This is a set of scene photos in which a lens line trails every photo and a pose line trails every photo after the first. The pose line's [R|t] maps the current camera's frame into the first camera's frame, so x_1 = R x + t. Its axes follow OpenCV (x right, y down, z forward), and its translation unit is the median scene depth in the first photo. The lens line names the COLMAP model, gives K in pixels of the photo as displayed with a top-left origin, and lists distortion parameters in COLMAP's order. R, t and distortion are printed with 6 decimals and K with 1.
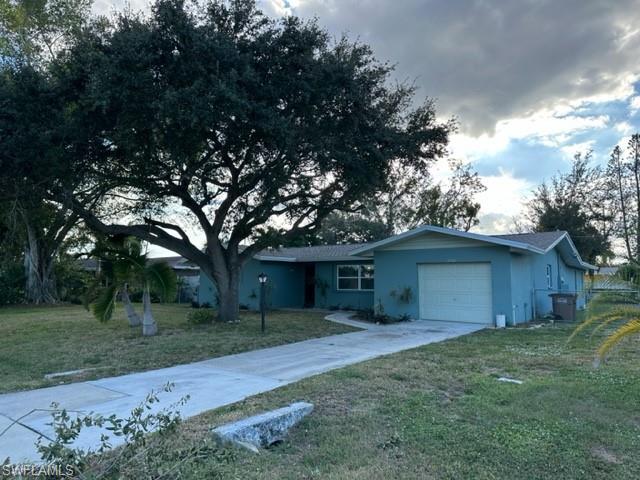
lens RADIAL K [[446.4, 0, 320.2], [0, 446.4, 241.8], [0, 0, 1]] dist [0.059427, -0.001585]
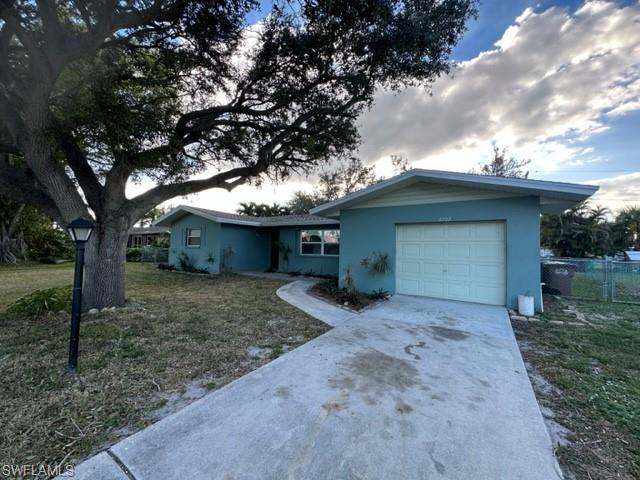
lens RADIAL K [[255.3, 0, 319.3], [0, 255.3, 236.3], [0, 0, 1]] dist [-0.001423, 0.000258]
pose [[0.997290, 0.018703, 0.071158, 0.048004], [-0.021821, 0.998823, 0.043308, 0.049672], [-0.070265, -0.044744, 0.996524, 0.520681]]
